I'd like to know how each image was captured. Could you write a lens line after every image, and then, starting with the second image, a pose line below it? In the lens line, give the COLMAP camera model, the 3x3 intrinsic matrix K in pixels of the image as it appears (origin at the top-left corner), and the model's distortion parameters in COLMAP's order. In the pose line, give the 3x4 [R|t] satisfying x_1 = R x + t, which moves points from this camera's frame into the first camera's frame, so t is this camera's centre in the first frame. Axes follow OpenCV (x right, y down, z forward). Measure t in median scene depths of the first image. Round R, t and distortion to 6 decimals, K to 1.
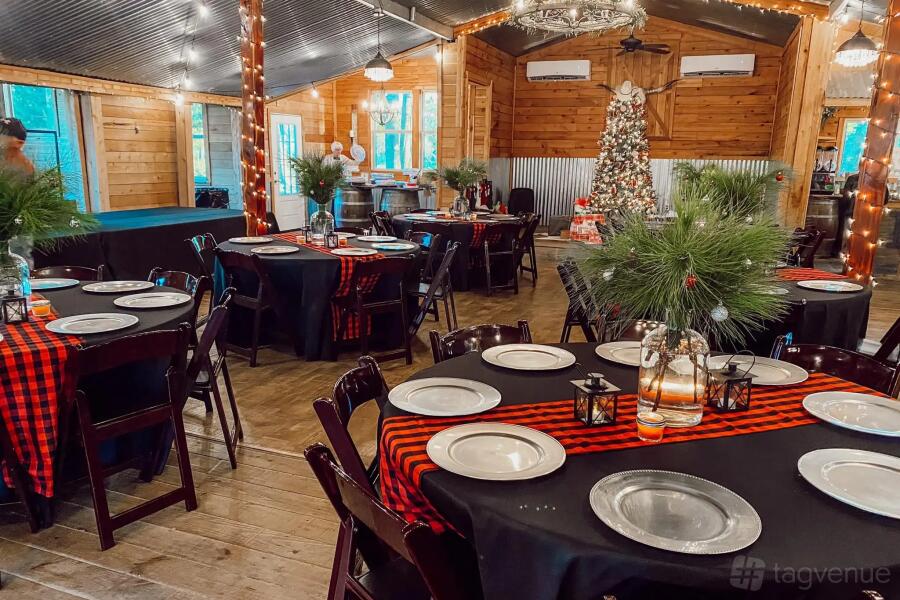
lens RADIAL K [[684.3, 0, 456.2], [0, 684.3, 301.5], [0, 0, 1]] dist [0.016083, -0.001824]
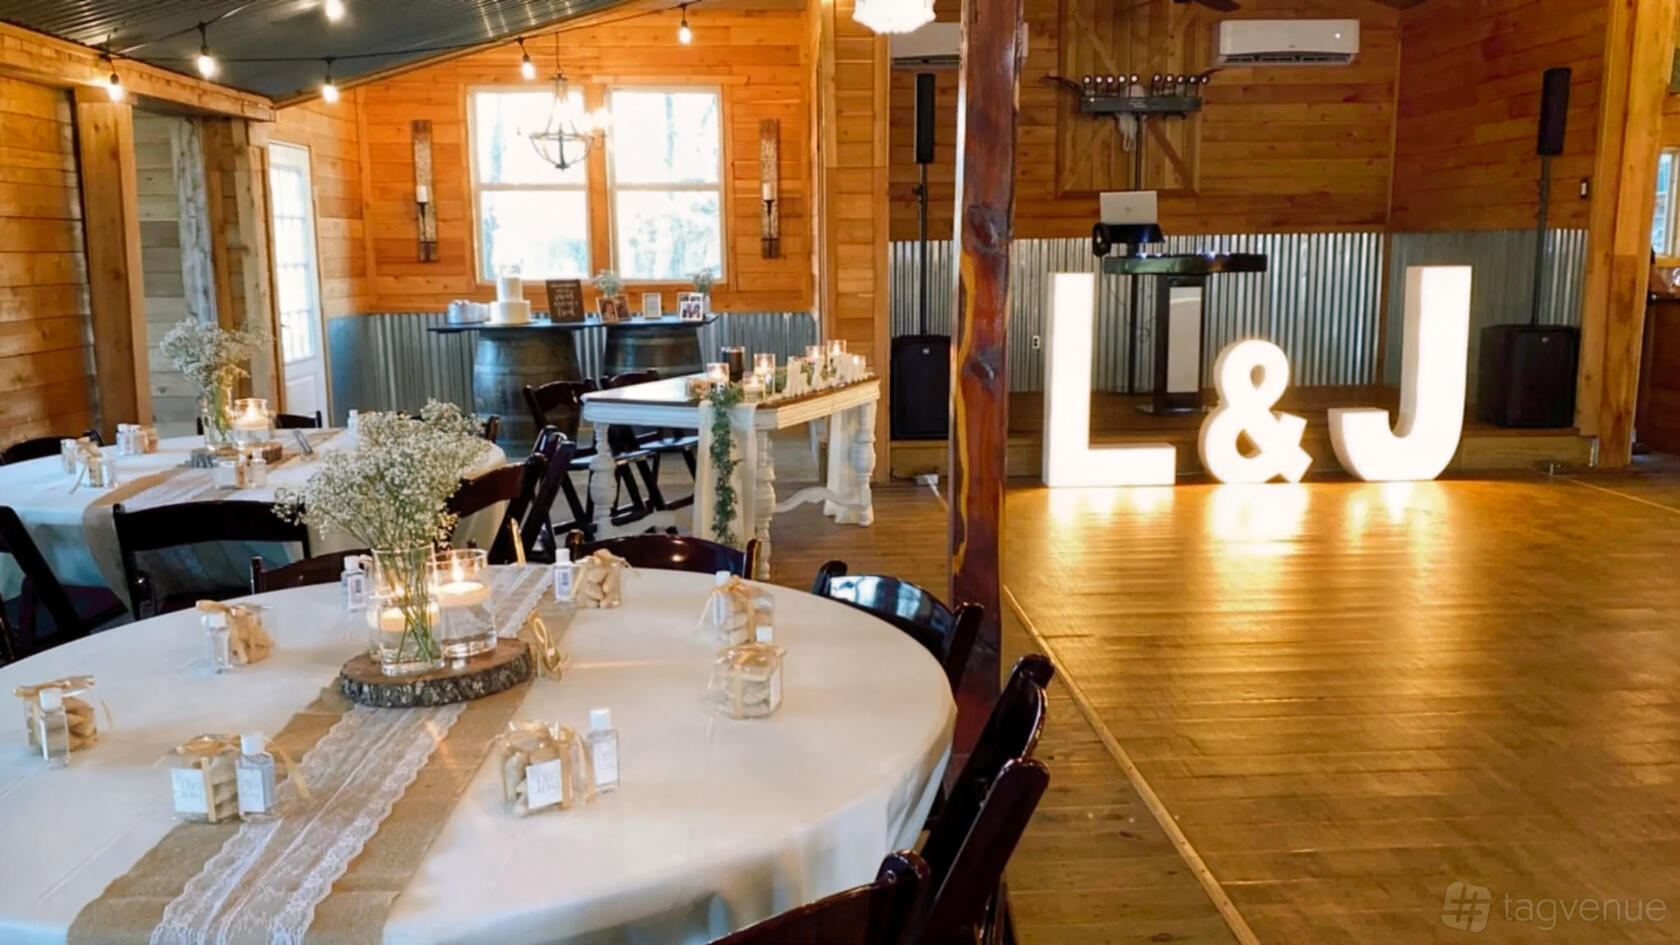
lens RADIAL K [[1353.6, 0, 840.0], [0, 1353.6, 472.5], [0, 0, 1]] dist [0.012285, 0.004939]
pose [[0.914391, -0.095700, 0.393357, -0.299842], [0.112732, 0.993417, -0.020367, -0.055216], [-0.388818, 0.062967, 0.919160, 0.252036]]
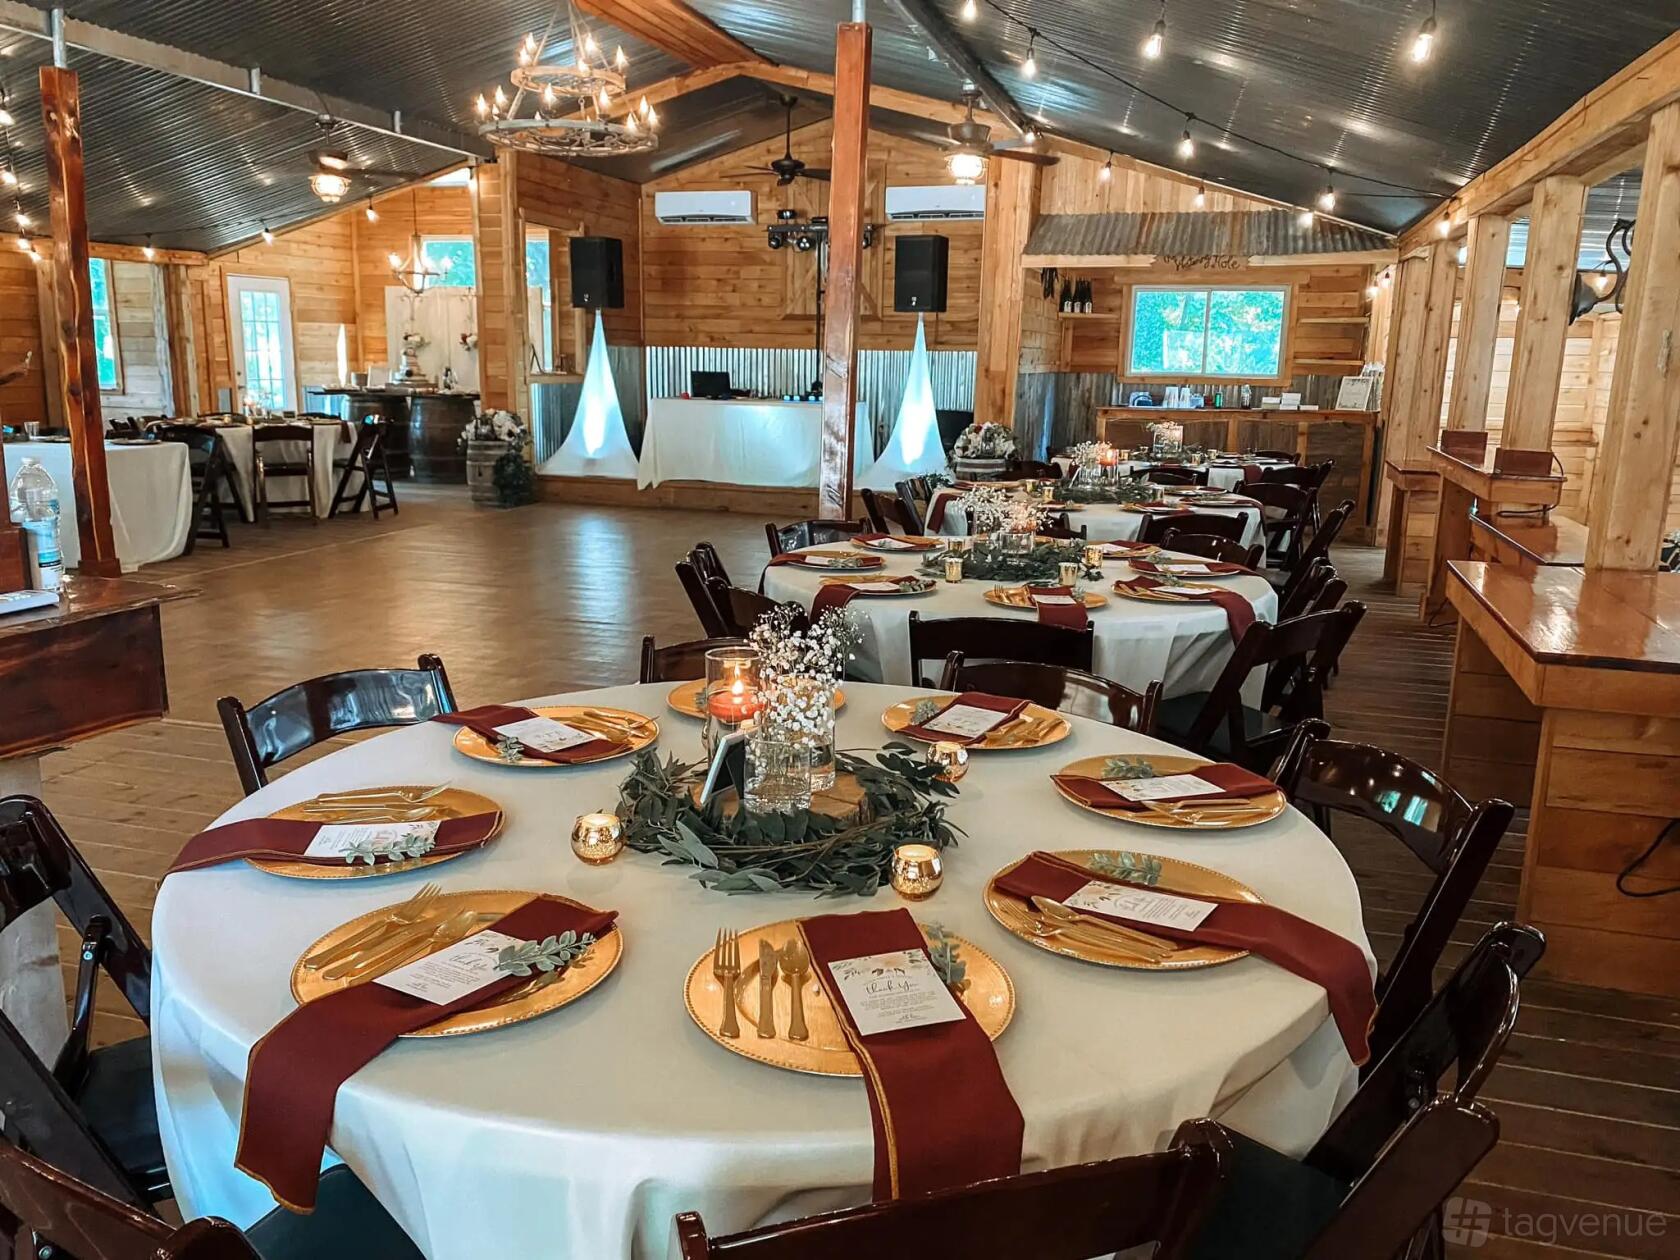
lens RADIAL K [[1269.5, 0, 840.0], [0, 1269.5, 630.0], [0, 0, 1]] dist [0.000775, -0.005517]
pose [[0.996903, -0.016519, 0.076884, 0.182660], [0.016227, 0.999859, 0.004415, 0.043438], [-0.076947, -0.003154, 0.997030, -0.158982]]
